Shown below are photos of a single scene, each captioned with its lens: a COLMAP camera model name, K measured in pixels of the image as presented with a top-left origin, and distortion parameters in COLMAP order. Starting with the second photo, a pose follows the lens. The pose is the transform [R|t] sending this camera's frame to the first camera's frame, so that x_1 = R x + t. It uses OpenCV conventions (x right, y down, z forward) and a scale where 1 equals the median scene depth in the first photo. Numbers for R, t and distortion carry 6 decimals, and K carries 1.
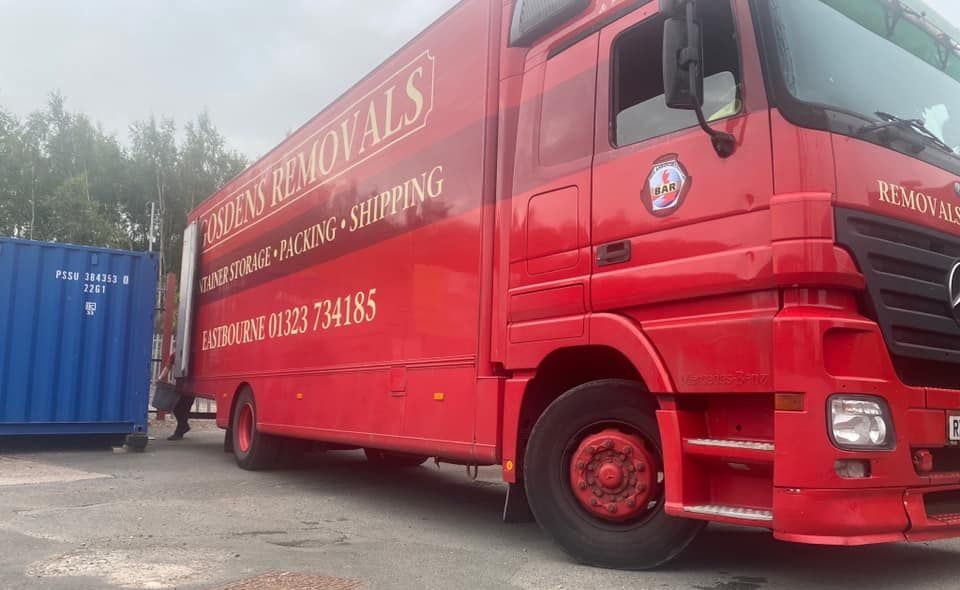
lens RADIAL K [[749.7, 0, 479.8], [0, 749.7, 323.6], [0, 0, 1]] dist [0.077987, -0.120362]
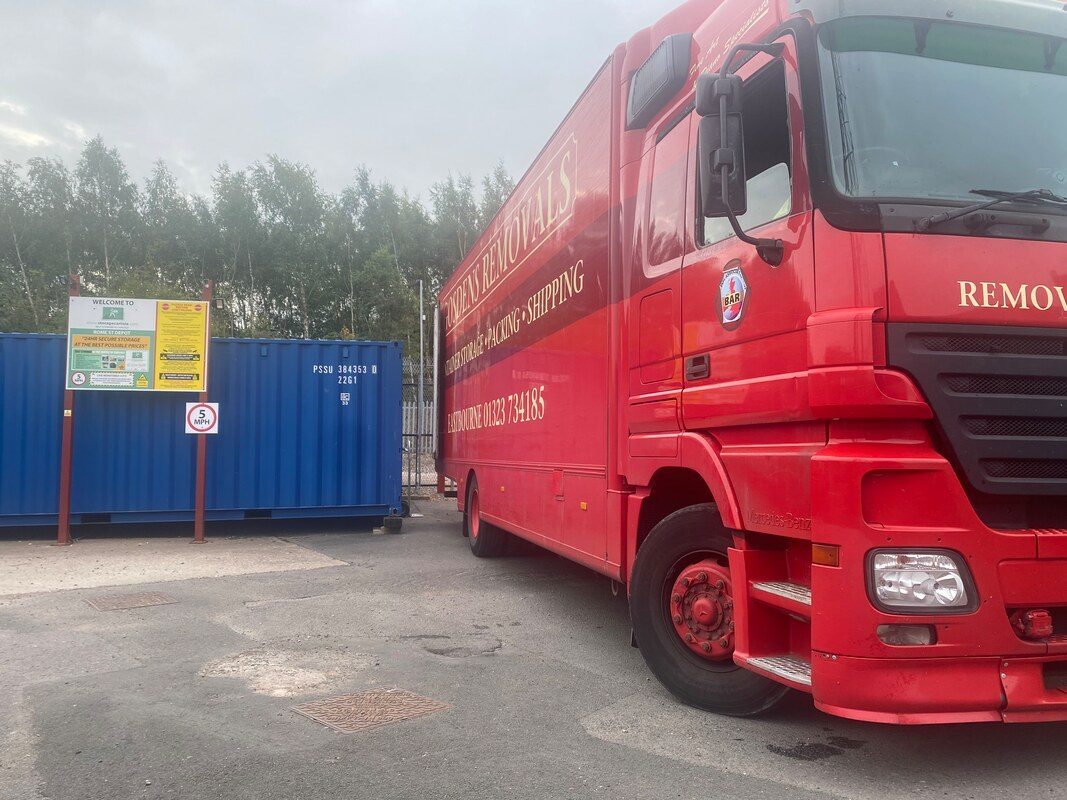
lens RADIAL K [[837.9, 0, 533.5], [0, 837.9, 400.0], [0, 0, 1]] dist [0.074131, -0.114431]
pose [[0.935737, -0.041333, -0.350269, 0.340309], [0.055802, 0.997951, 0.031311, -0.095509], [0.348257, -0.048845, 0.936126, -0.016759]]
